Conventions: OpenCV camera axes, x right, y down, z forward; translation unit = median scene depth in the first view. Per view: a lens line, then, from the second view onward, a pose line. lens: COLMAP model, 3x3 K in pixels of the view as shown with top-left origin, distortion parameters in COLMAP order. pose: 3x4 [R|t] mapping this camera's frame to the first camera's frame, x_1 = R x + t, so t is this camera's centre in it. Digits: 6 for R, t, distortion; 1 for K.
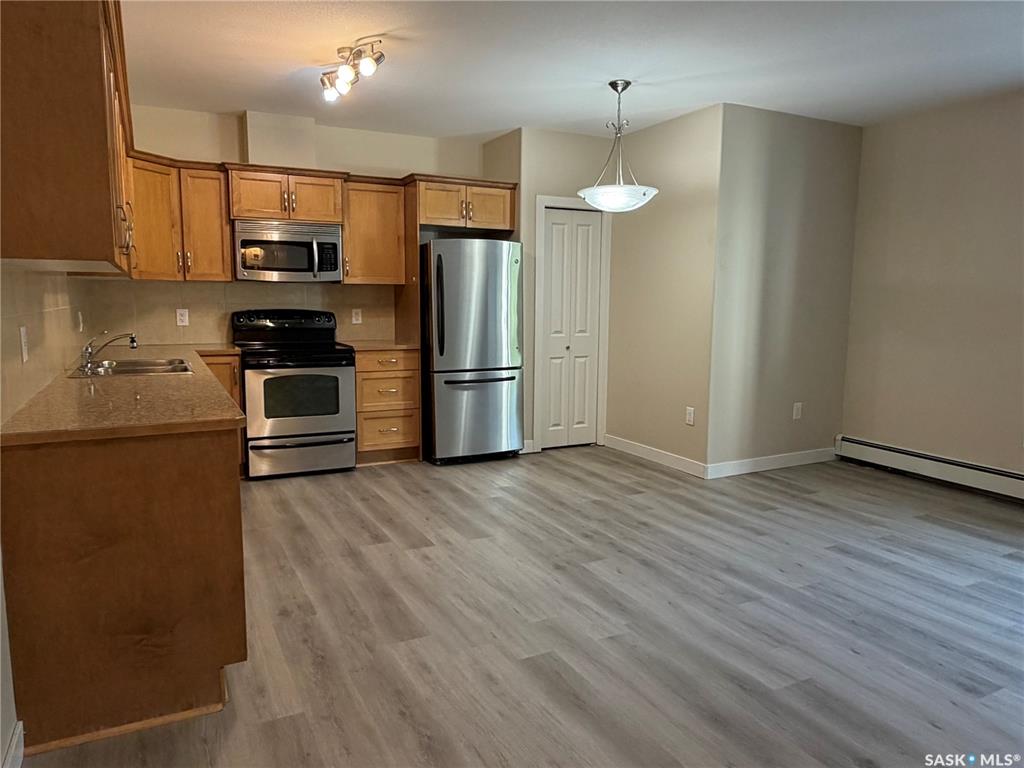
lens RADIAL K [[706.3, 0, 510.6], [0, 706.3, 389.6], [0, 0, 1]] dist [0.000231, -0.002078]
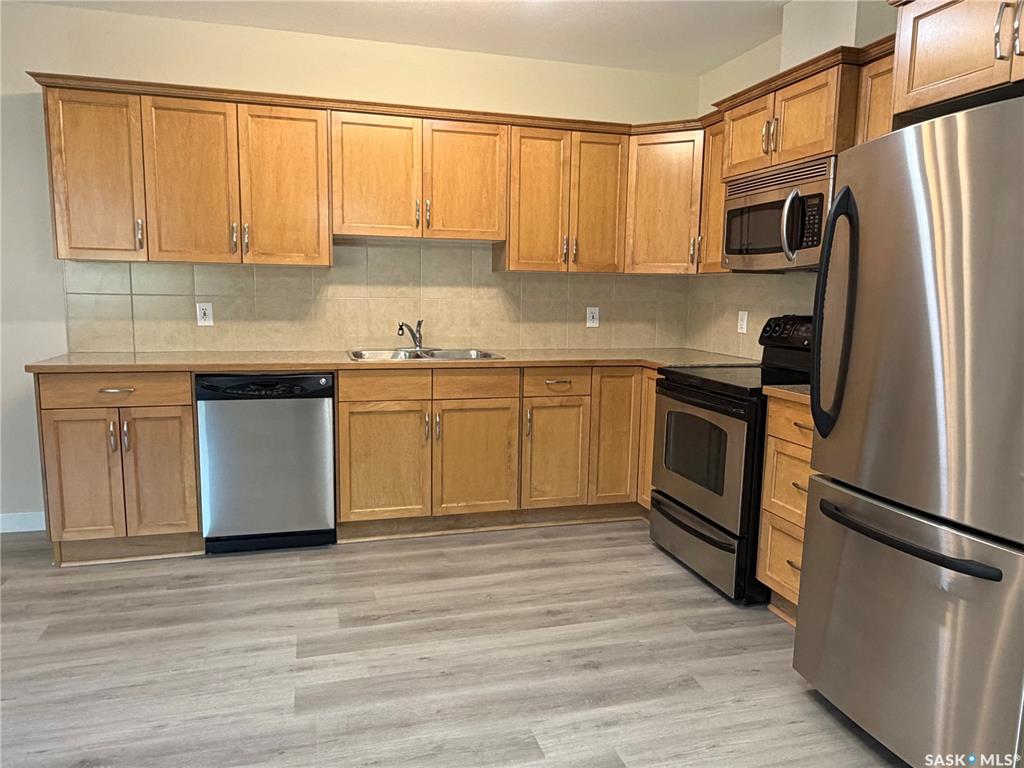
lens RADIAL K [[706.3, 0, 509.6], [0, 706.3, 387.7], [0, 0, 1]] dist [0.000231, -0.002078]
pose [[-0.189507, 0.124030, -0.974014, 0.429488], [-0.147591, 0.977121, 0.153141, -0.144899], [0.970723, 0.172777, -0.166866, 1.150964]]
